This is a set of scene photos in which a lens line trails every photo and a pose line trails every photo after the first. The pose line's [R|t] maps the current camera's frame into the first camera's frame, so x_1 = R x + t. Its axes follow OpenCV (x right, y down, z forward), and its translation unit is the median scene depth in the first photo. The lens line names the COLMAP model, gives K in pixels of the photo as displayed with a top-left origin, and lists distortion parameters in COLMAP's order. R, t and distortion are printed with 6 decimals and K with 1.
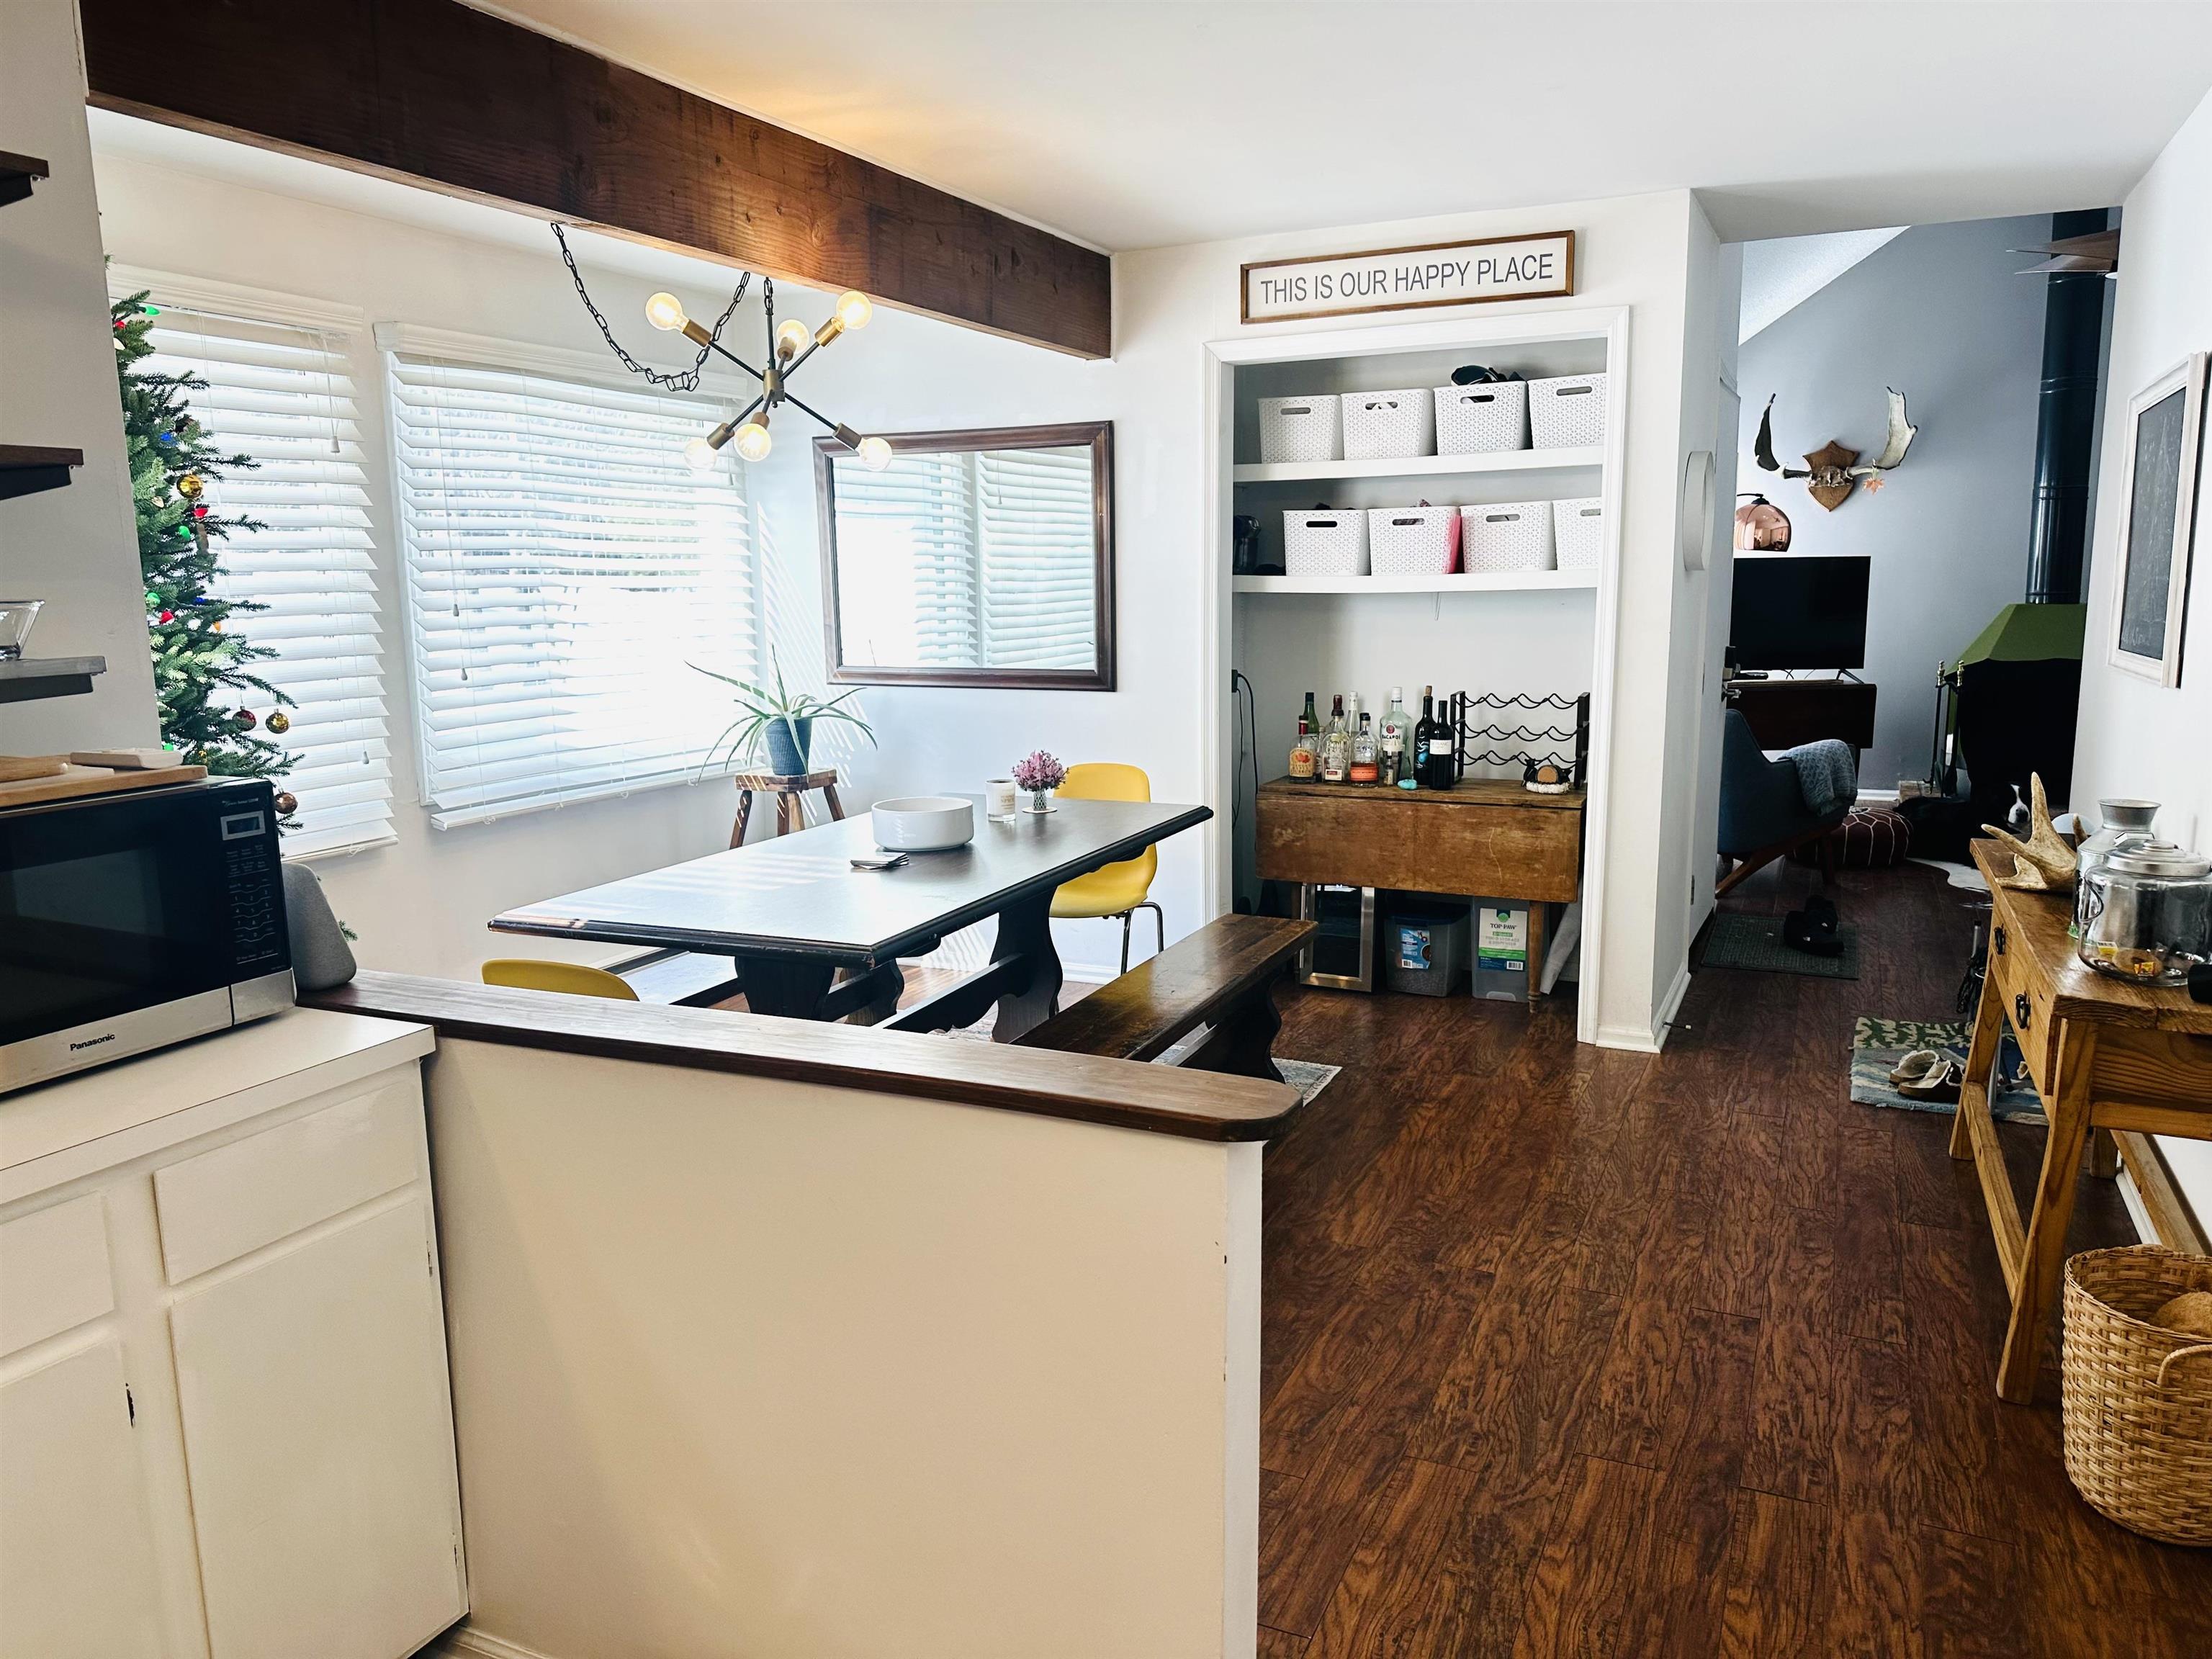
lens RADIAL K [[1554.7, 0, 1103.9], [0, 1554.7, 835.3], [0, 0, 1]] dist [0.004931, 0.000459]
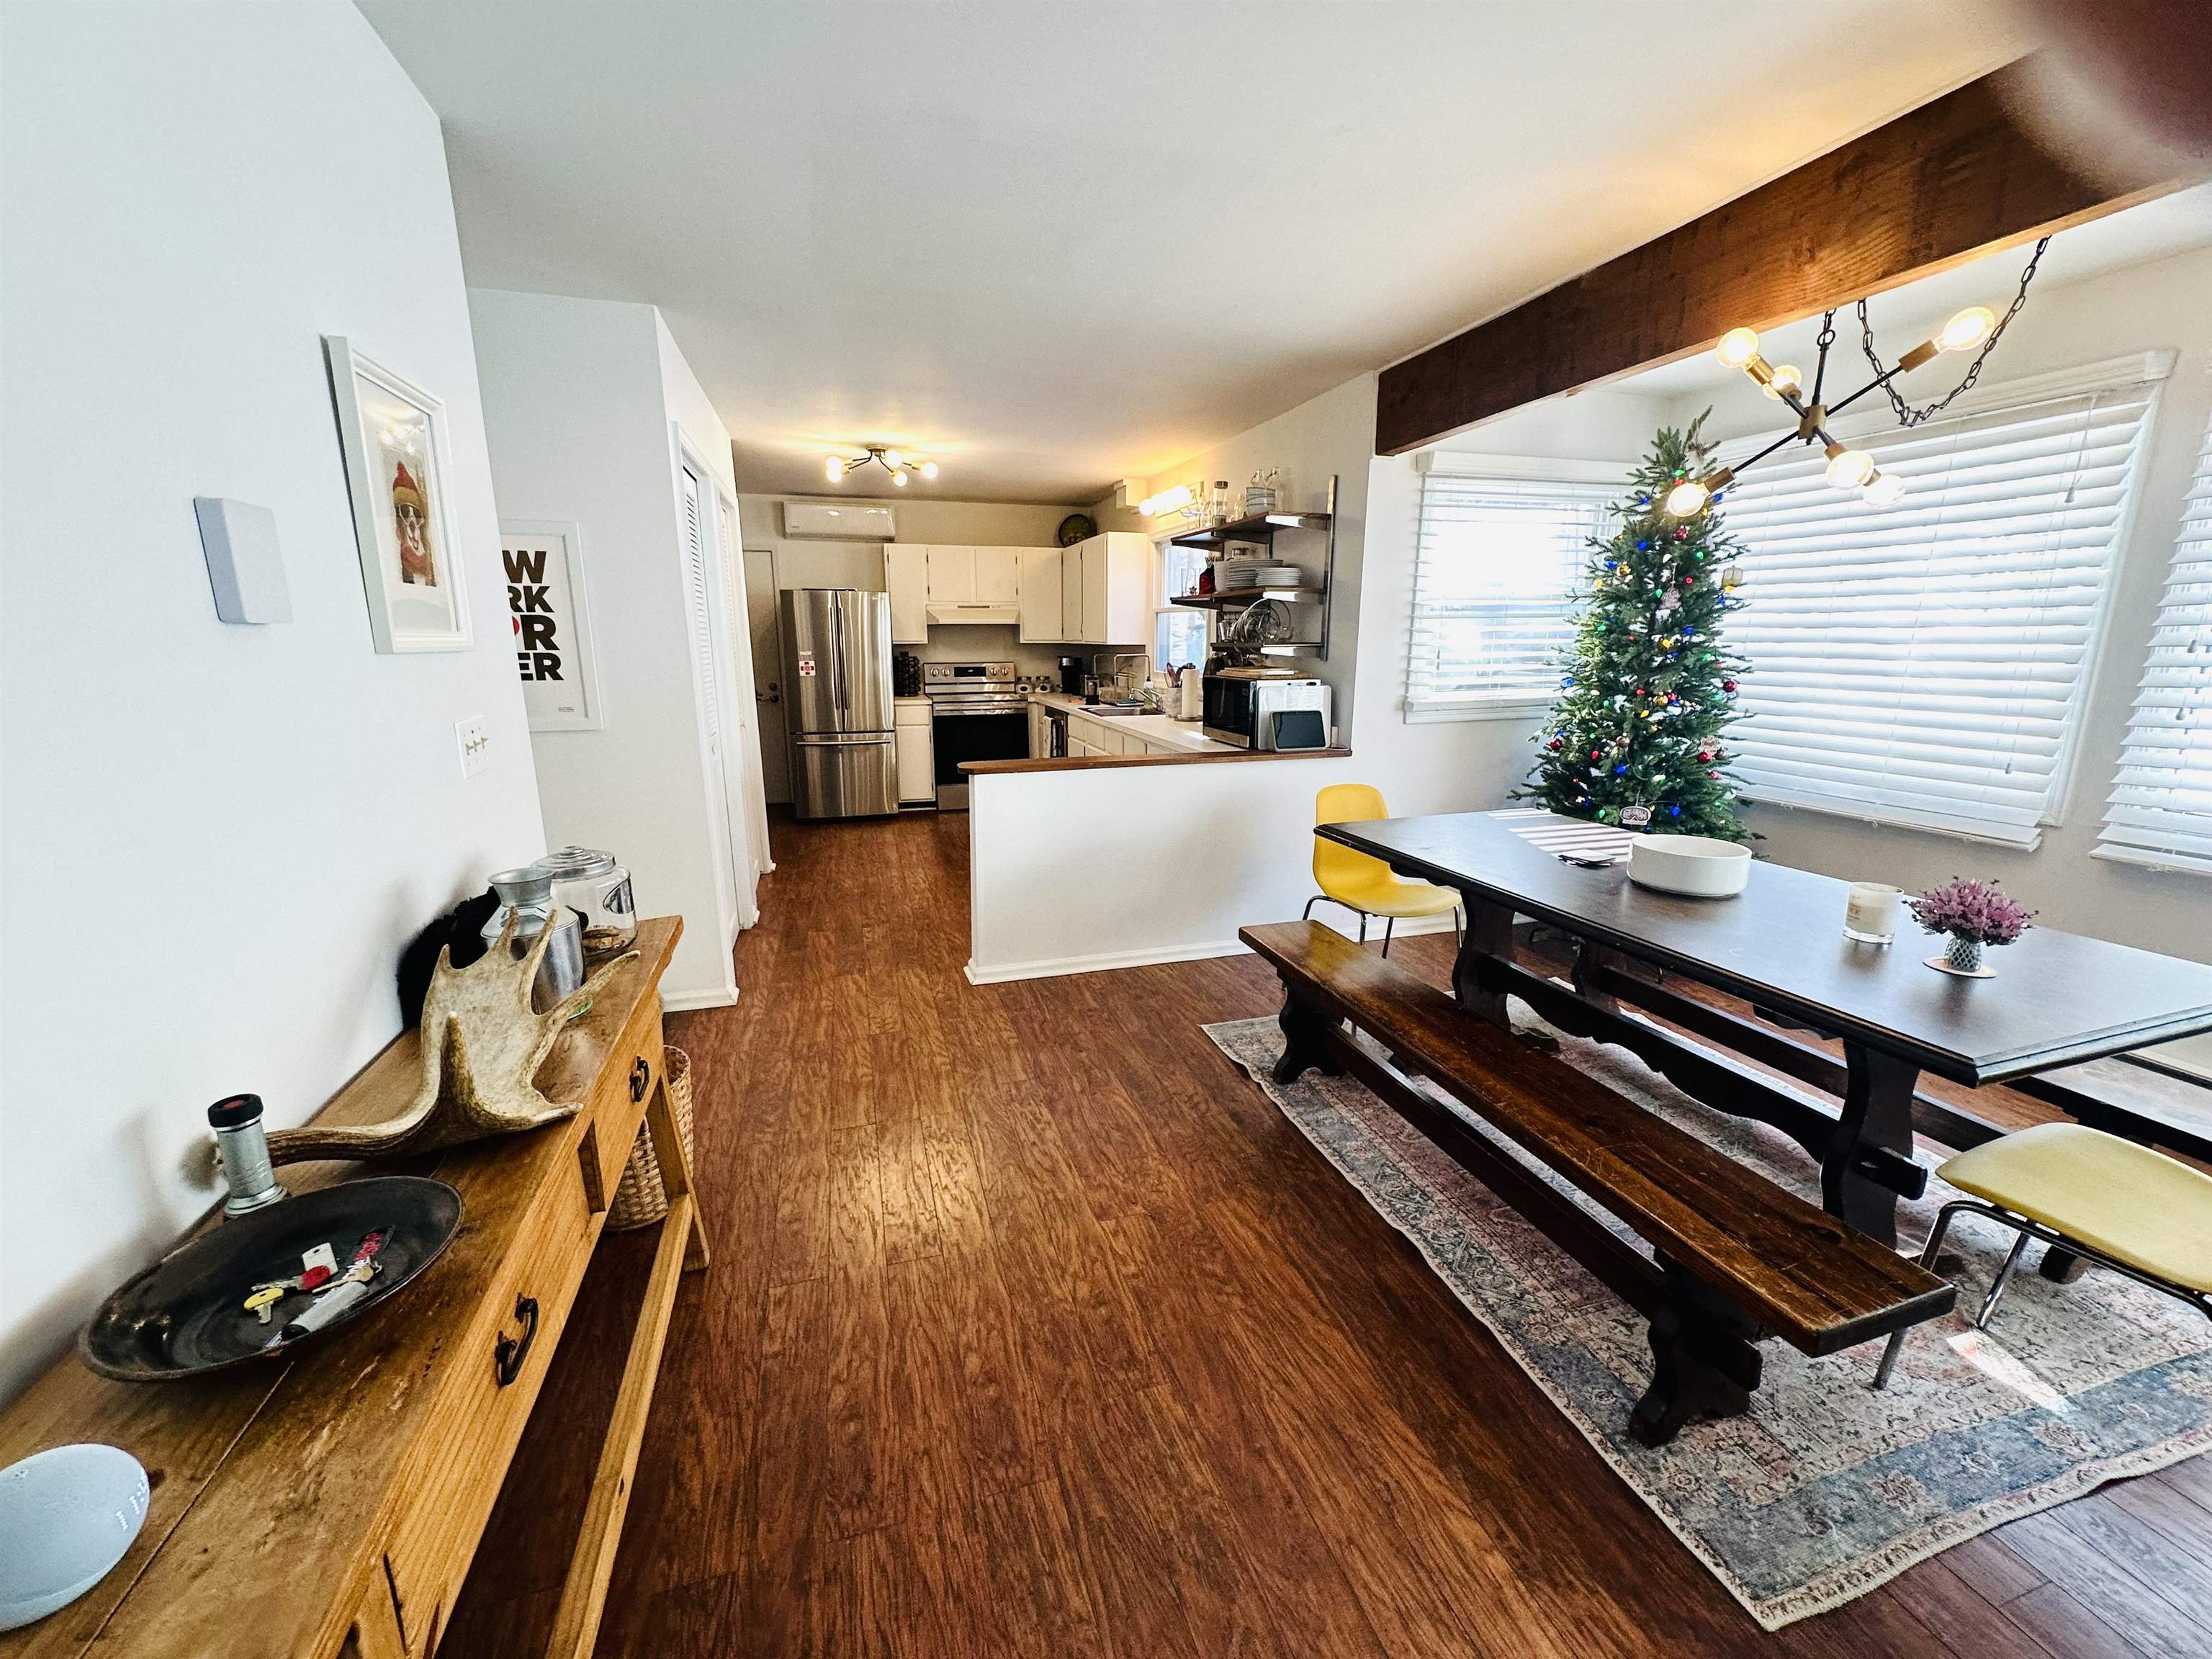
lens RADIAL K [[878.4, 0, 1103.9], [0, 878.4, 825.5], [0, 0, 1]] dist [-0.001649, 0.000183]
pose [[-0.744620, 0.160489, -0.647908, 0.648172], [-0.097918, 0.933900, 0.343864, -0.234690], [0.660268, 0.319490, -0.679686, 1.393676]]
